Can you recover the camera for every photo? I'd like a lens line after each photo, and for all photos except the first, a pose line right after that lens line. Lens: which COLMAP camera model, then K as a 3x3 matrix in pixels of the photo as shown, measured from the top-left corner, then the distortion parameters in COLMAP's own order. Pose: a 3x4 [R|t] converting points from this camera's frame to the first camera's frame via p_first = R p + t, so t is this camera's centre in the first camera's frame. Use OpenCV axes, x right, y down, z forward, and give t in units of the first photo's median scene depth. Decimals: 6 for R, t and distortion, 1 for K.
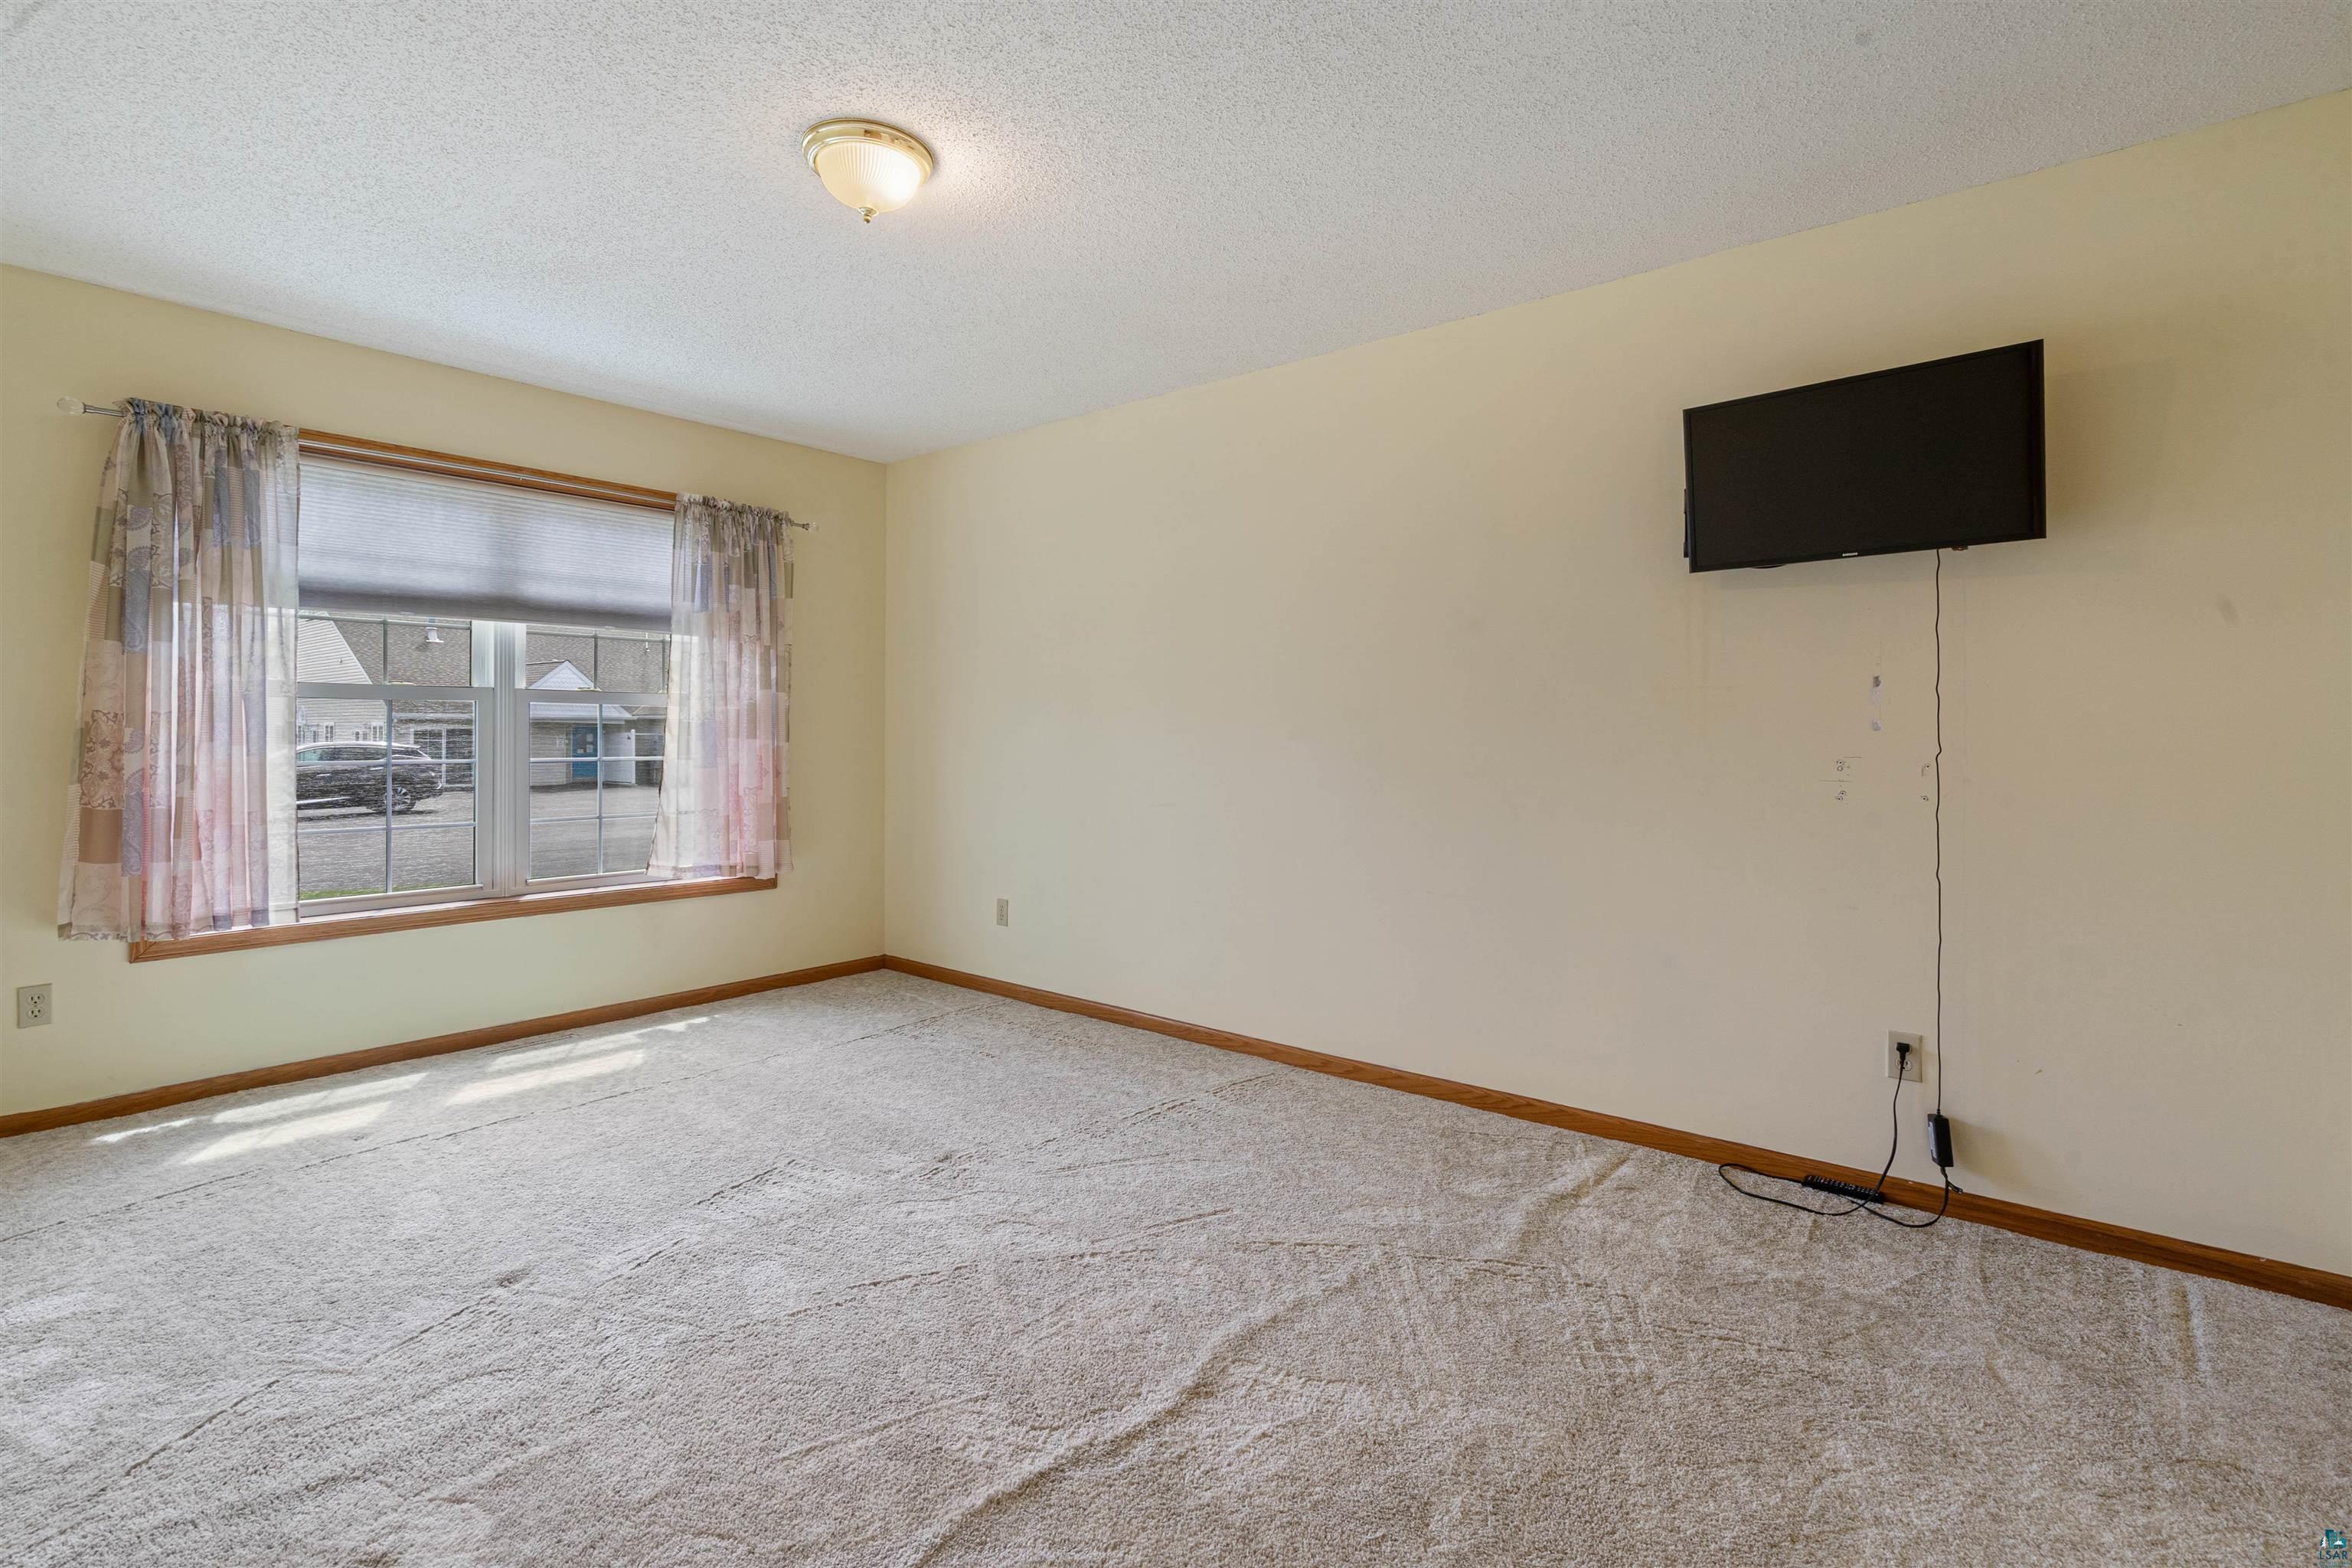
lens RADIAL K [[1089.5, 0, 1175.6], [0, 1089.5, 745.5], [0, 0, 1]] dist [-0.001304, -0.000170]
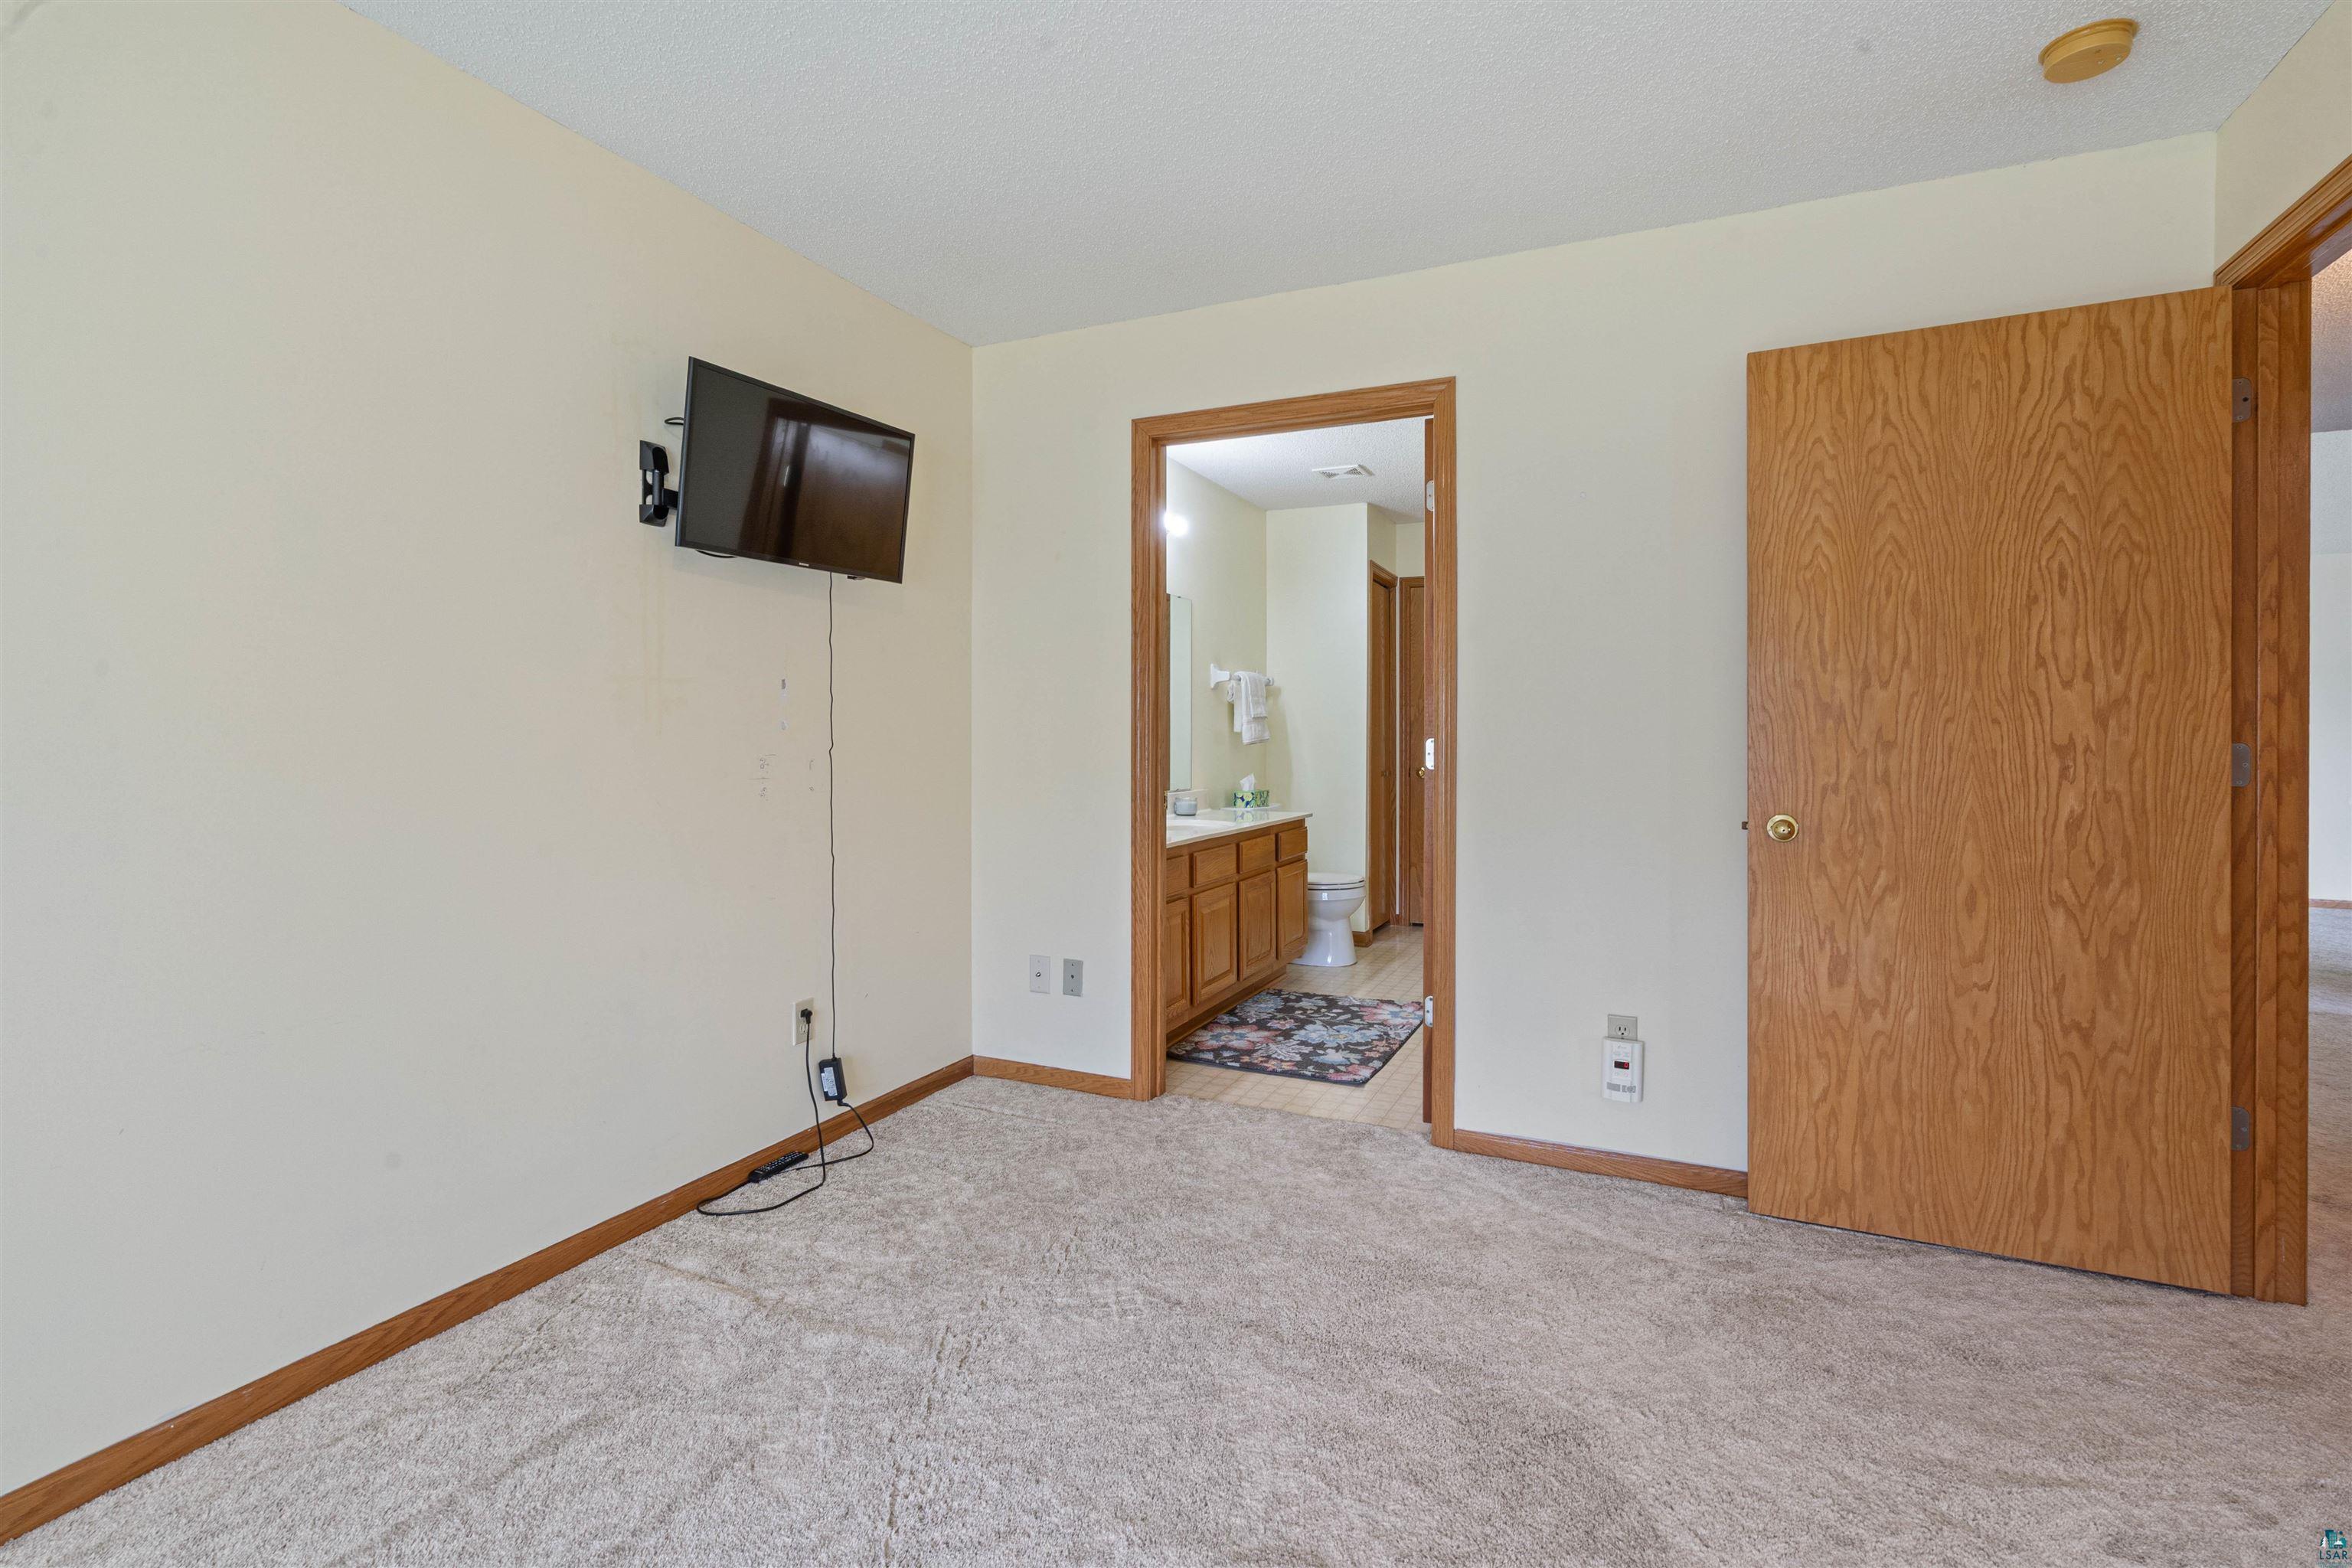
lens RADIAL K [[1089.5, 0, 1175.6], [0, 1089.5, 745.5], [0, 0, 1]] dist [-0.001304, -0.000170]
pose [[-0.254121, -0.021281, 0.966938, -0.498592], [-0.001215, 0.999764, 0.021684, -0.021898], [-0.967172, 0.004336, -0.254087, 0.903704]]
